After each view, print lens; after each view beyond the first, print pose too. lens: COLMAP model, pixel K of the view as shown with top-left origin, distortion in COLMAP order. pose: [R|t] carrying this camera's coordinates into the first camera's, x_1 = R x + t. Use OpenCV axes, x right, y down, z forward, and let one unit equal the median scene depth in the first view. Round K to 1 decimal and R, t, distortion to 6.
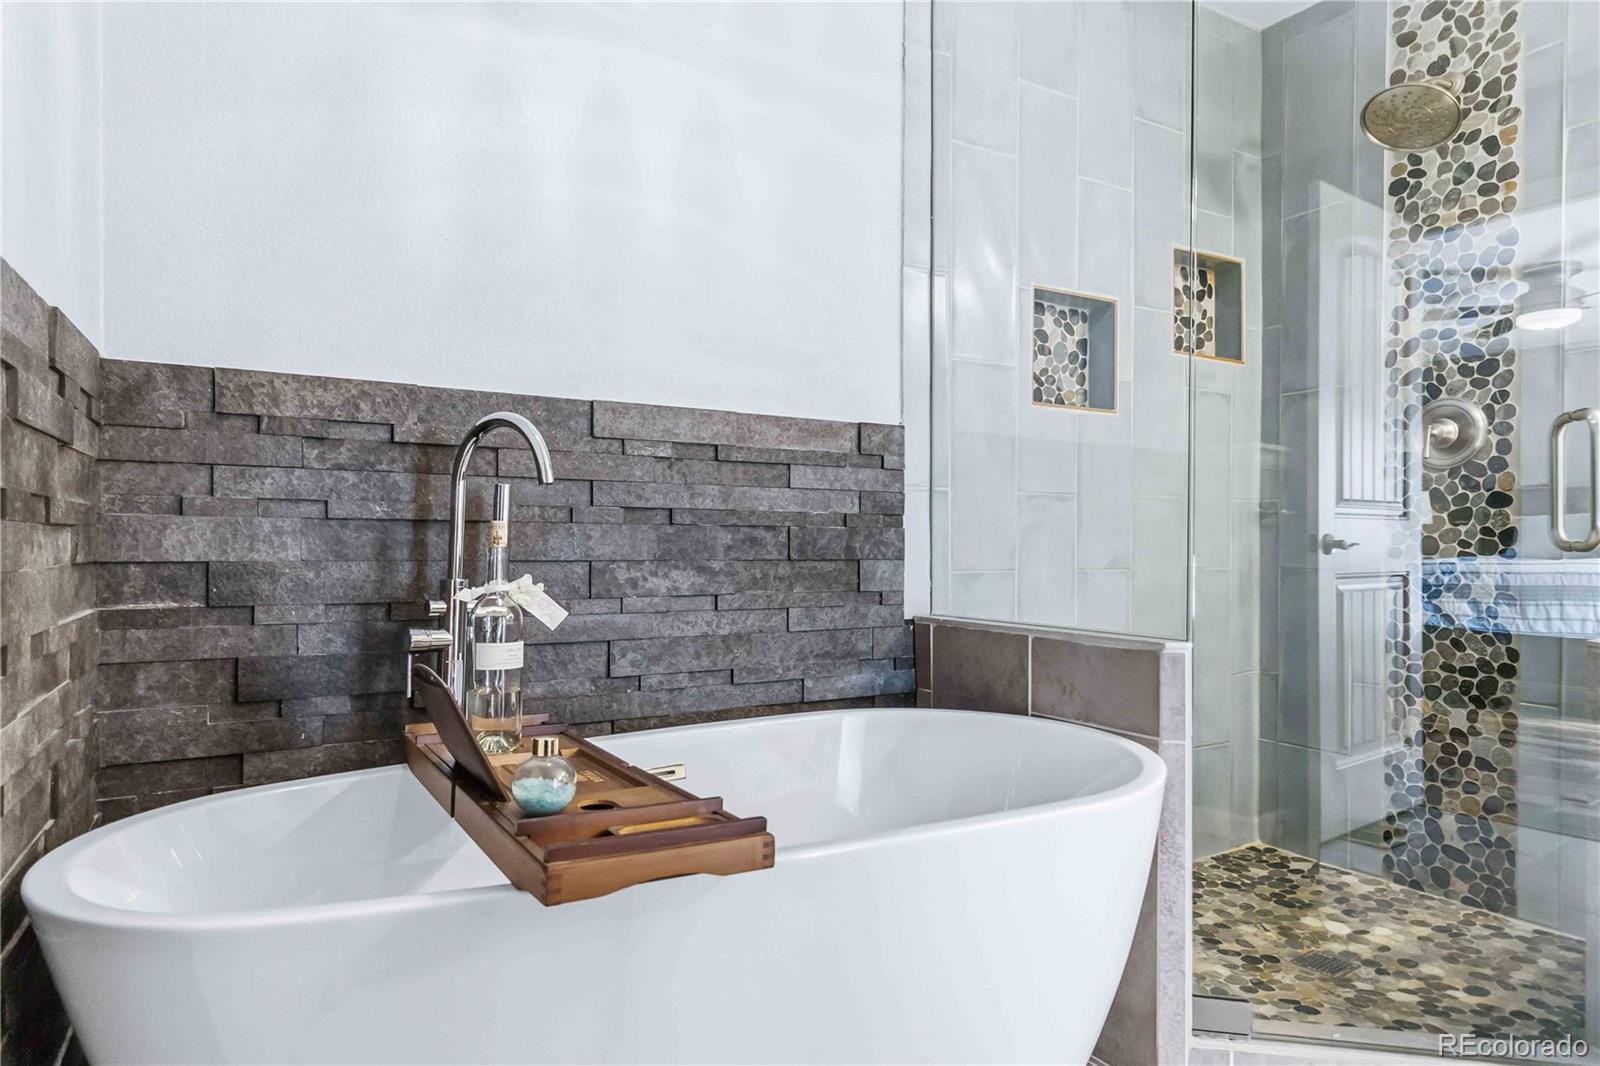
lens RADIAL K [[885.6, 0, 799.4], [0, 885.6, 537.2], [0, 0, 1]] dist [0.001144, 0.003428]
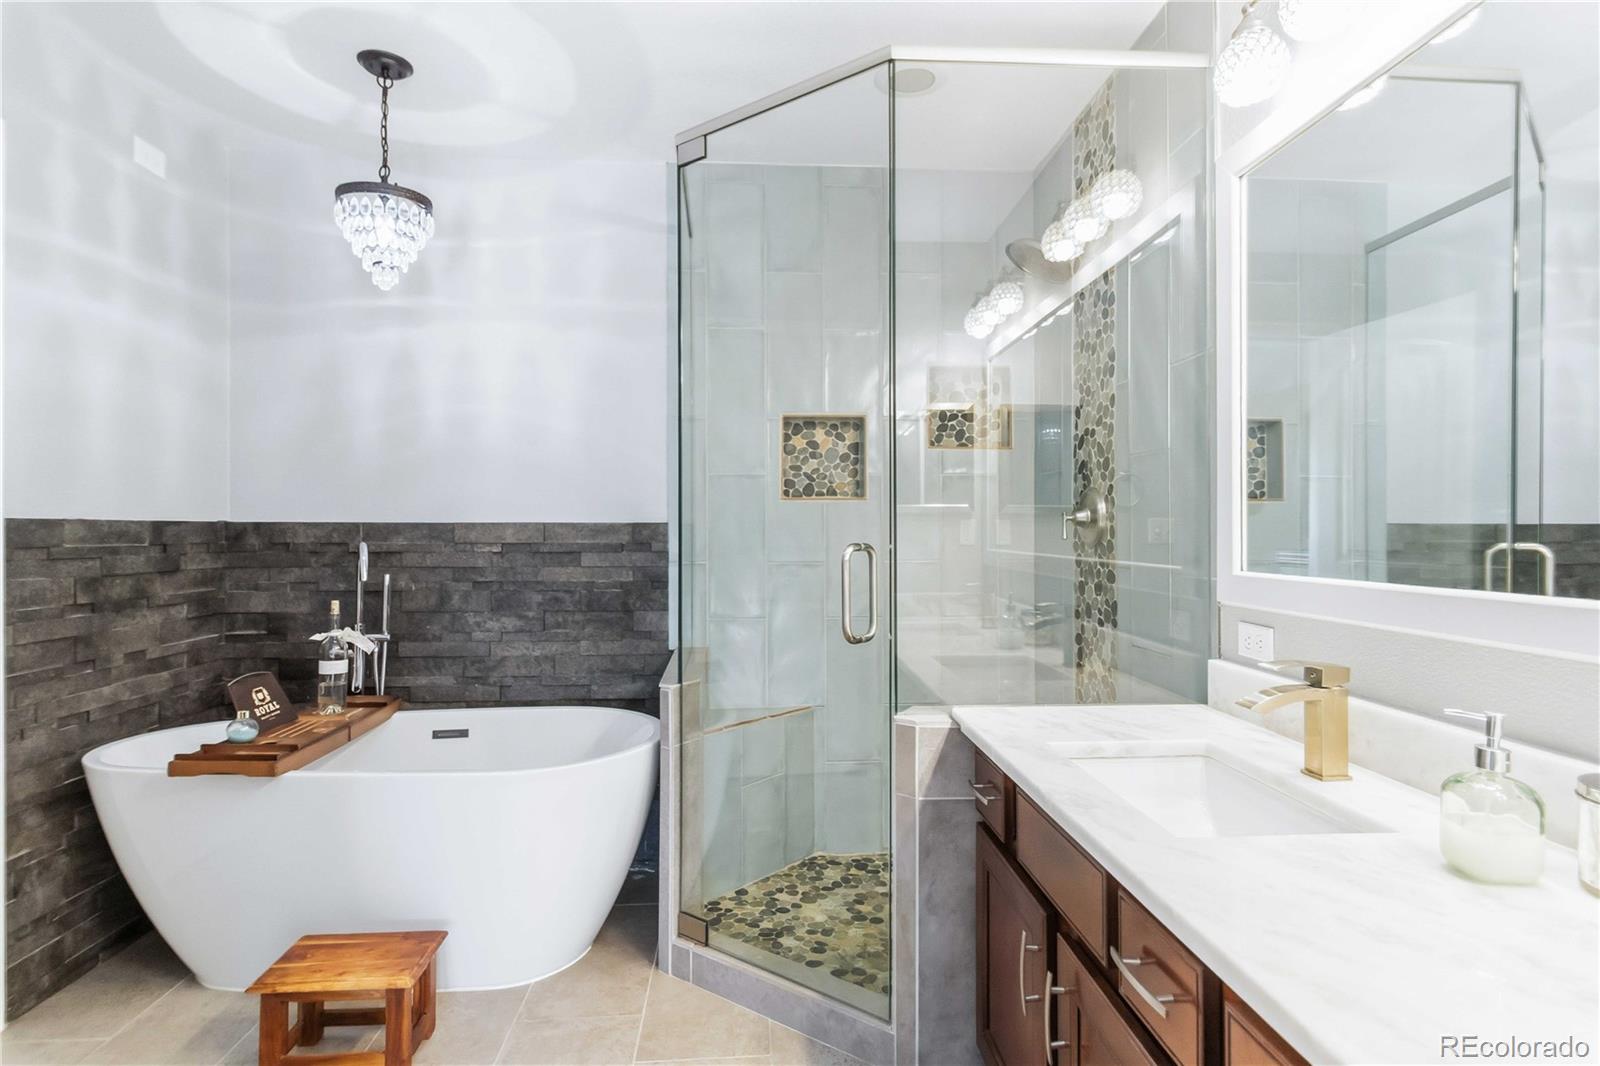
lens RADIAL K [[785.2, 0, 802.1], [0, 785.2, 532.7], [0, 0, 1]] dist [0.000016, -0.000407]
pose [[0.906943, -0.004739, -0.421226, 0.974351], [0.006289, 0.999978, 0.002291, -0.120206], [0.421205, -0.004727, 0.906953, -0.136113]]
